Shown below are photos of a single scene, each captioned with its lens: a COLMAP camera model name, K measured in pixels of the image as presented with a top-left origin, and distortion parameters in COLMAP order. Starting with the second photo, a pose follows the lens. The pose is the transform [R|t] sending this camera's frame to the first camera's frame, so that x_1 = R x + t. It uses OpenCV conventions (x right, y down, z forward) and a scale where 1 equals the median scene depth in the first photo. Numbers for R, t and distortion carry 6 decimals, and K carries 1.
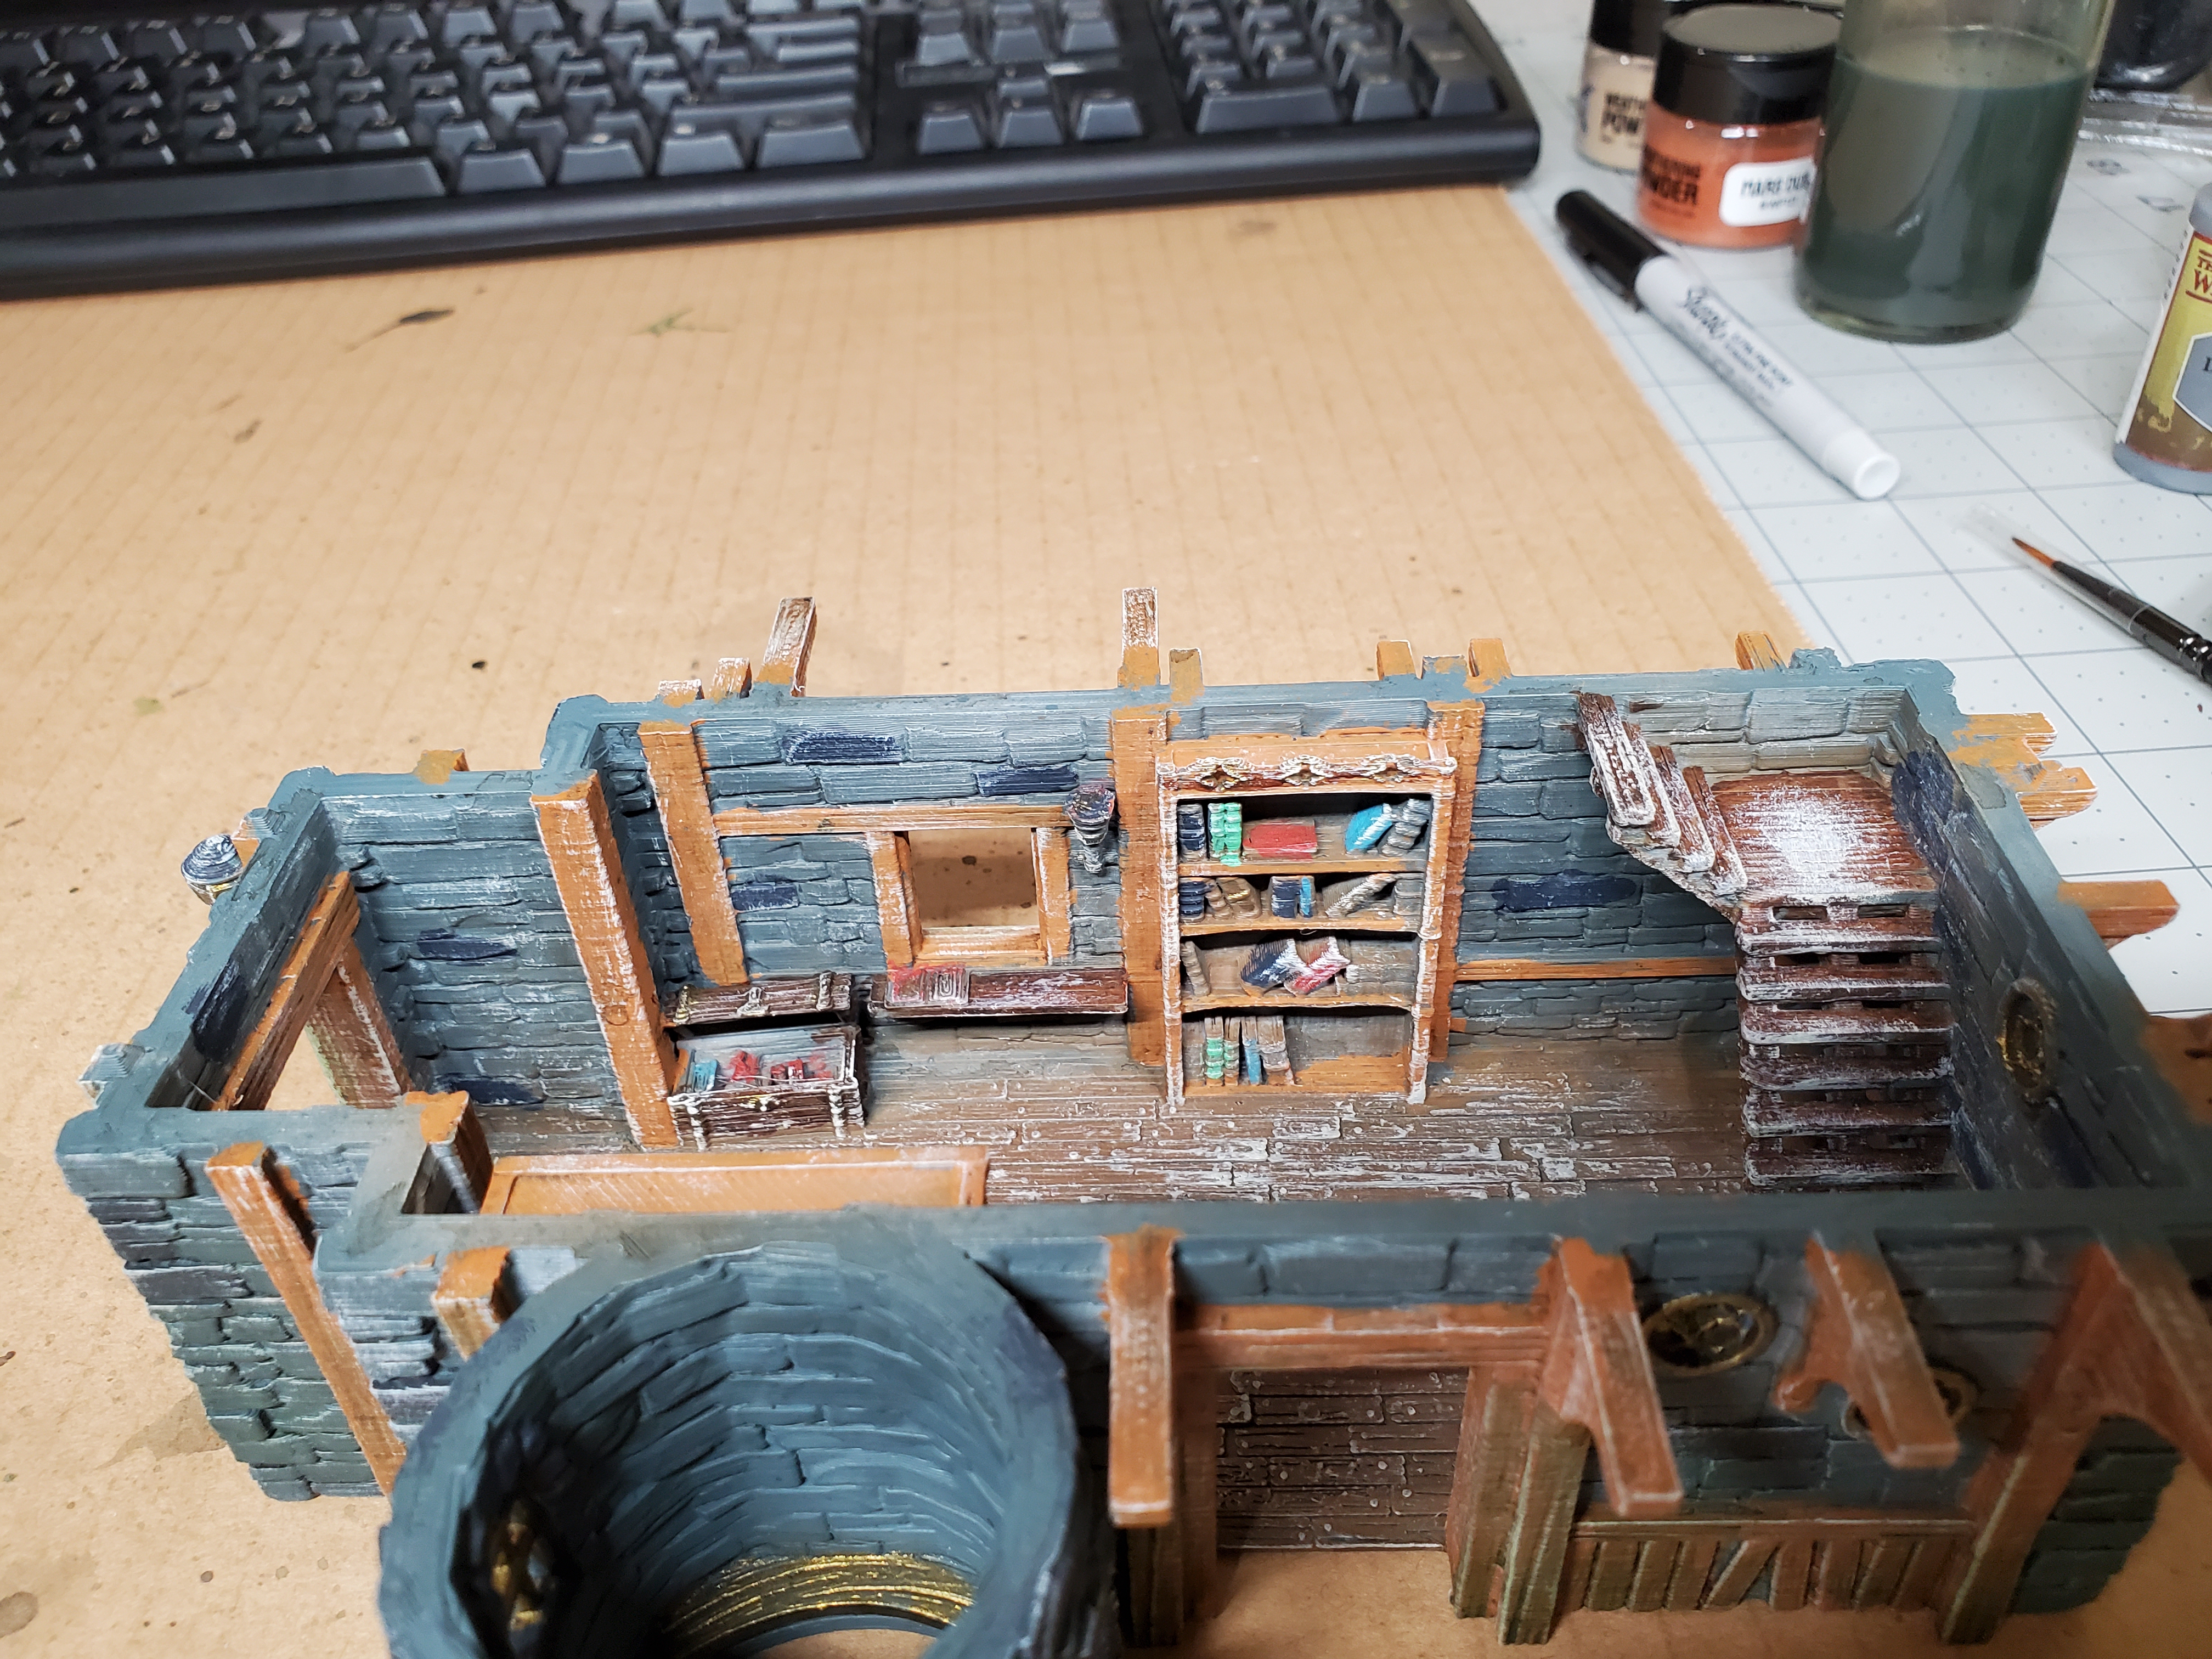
lens RADIAL K [[1784.4, 0, 1104.3], [0, 1784.4, 840.7], [0, 0, 1]] dist [-0.052066, 0.072171]
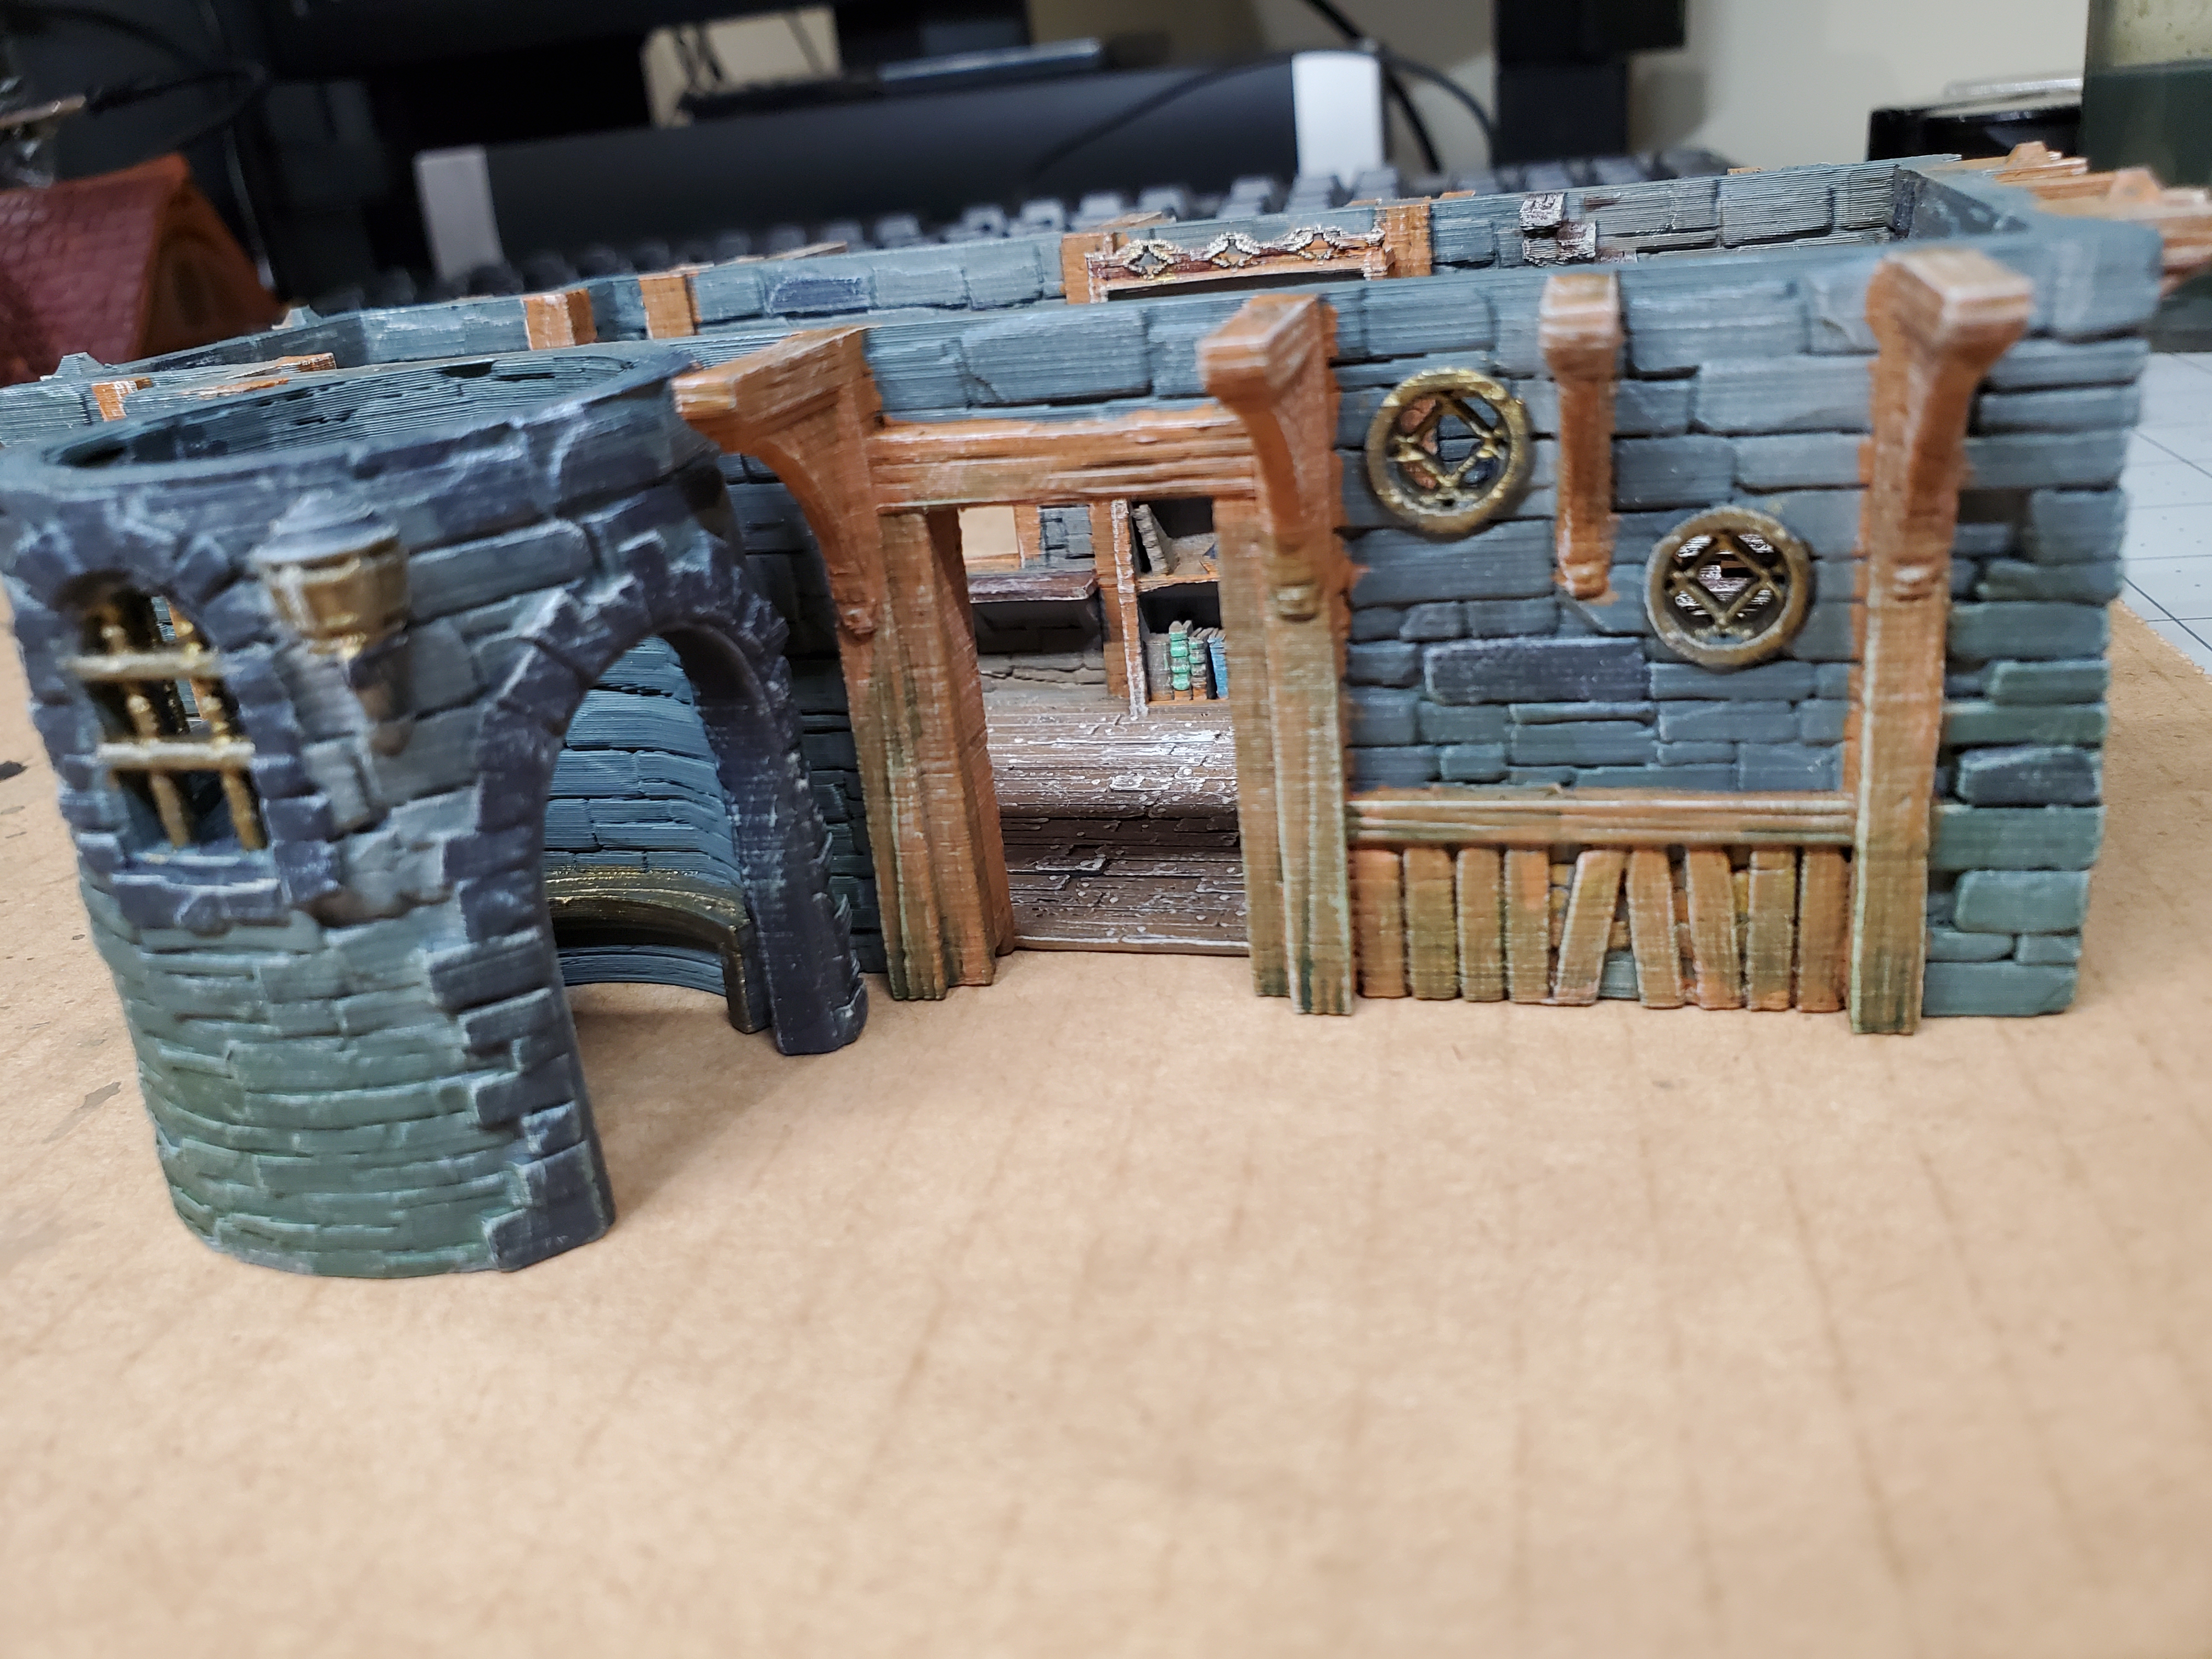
lens RADIAL K [[1784.4, 0, 1091.3], [0, 1784.4, 835.2], [0, 0, 1]] dist [-0.052066, 0.072171]
pose [[0.967673, 0.037838, -0.249353, 0.282954], [-0.102353, 0.962522, -0.251147, 0.501417], [0.230505, 0.268550, 0.935280, 0.143309]]
